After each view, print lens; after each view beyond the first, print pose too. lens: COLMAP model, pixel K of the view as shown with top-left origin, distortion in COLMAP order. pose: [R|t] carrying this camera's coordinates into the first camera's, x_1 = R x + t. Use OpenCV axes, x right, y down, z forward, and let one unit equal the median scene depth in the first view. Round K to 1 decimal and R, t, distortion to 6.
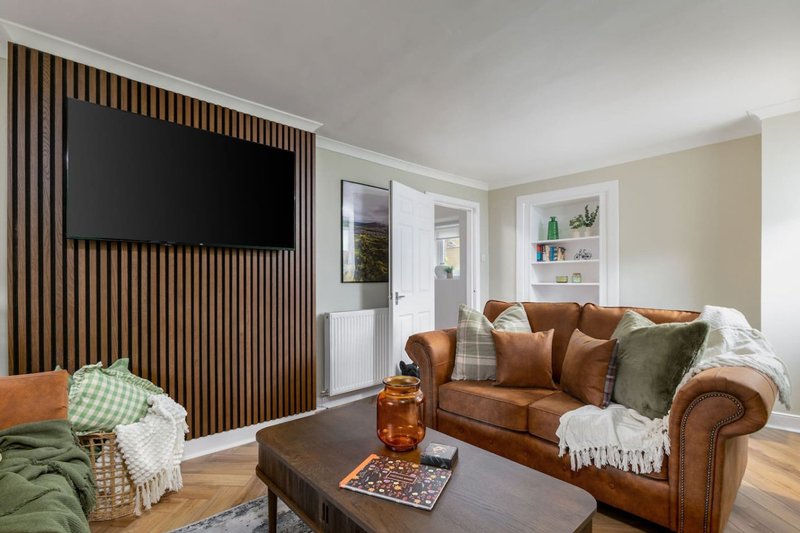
lens RADIAL K [[378.2, 0, 400.0], [0, 378.2, 266.5], [0, 0, 1]] dist [0.000300, 0.000282]
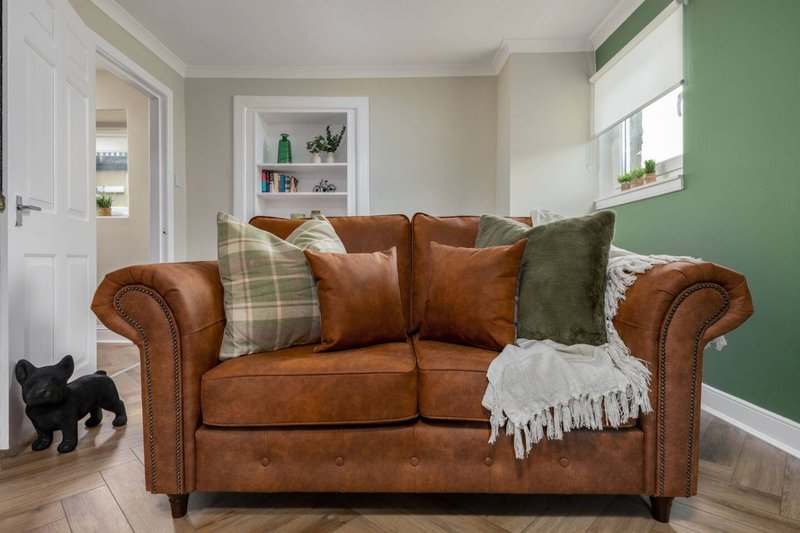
lens RADIAL K [[423.7, 0, 397.3], [0, 423.7, 253.1], [0, 0, 1]] dist [0.029381, 0.000136]
pose [[0.687467, 0.001566, 0.726214, -0.069196], [-0.022186, 0.999576, 0.018847, 0.111544], [-0.725877, -0.029069, 0.687210, 0.352472]]
